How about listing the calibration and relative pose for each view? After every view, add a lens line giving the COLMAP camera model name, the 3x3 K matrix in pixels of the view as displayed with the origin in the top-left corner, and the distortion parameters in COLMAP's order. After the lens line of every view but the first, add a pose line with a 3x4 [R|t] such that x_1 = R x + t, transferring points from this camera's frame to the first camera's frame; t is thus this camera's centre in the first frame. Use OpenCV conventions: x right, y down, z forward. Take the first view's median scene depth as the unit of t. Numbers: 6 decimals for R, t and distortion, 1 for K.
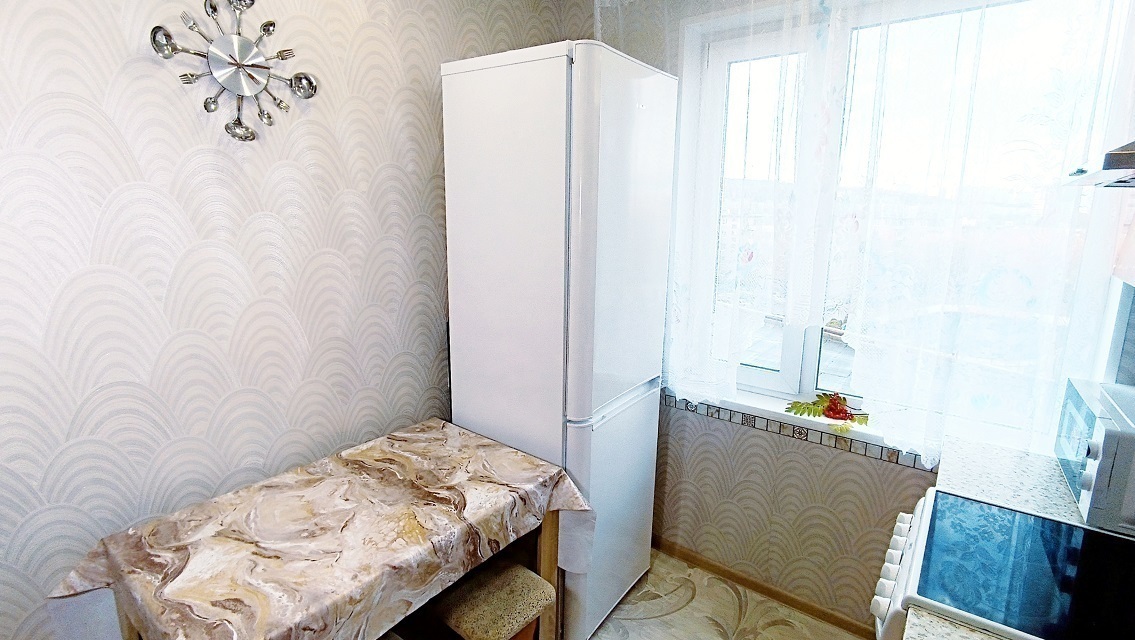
lens RADIAL K [[525.2, 0, 567.5], [0, 525.2, 320.0], [0, 0, 1]] dist [-0.000555, -0.000343]
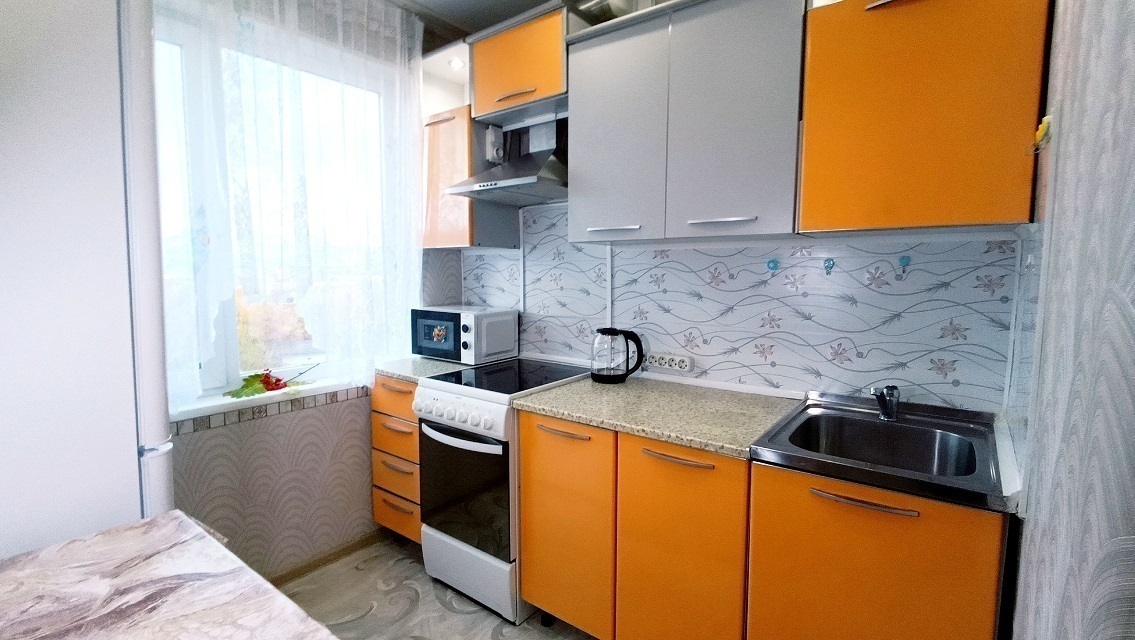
lens RADIAL K [[525.2, 0, 567.5], [0, 525.2, 320.0], [0, 0, 1]] dist [-0.000555, -0.000343]
pose [[0.044467, -0.125921, 0.991043, -0.523022], [0.197789, 0.973497, 0.114817, 0.037692], [-0.979235, 0.190912, 0.068194, 0.288406]]
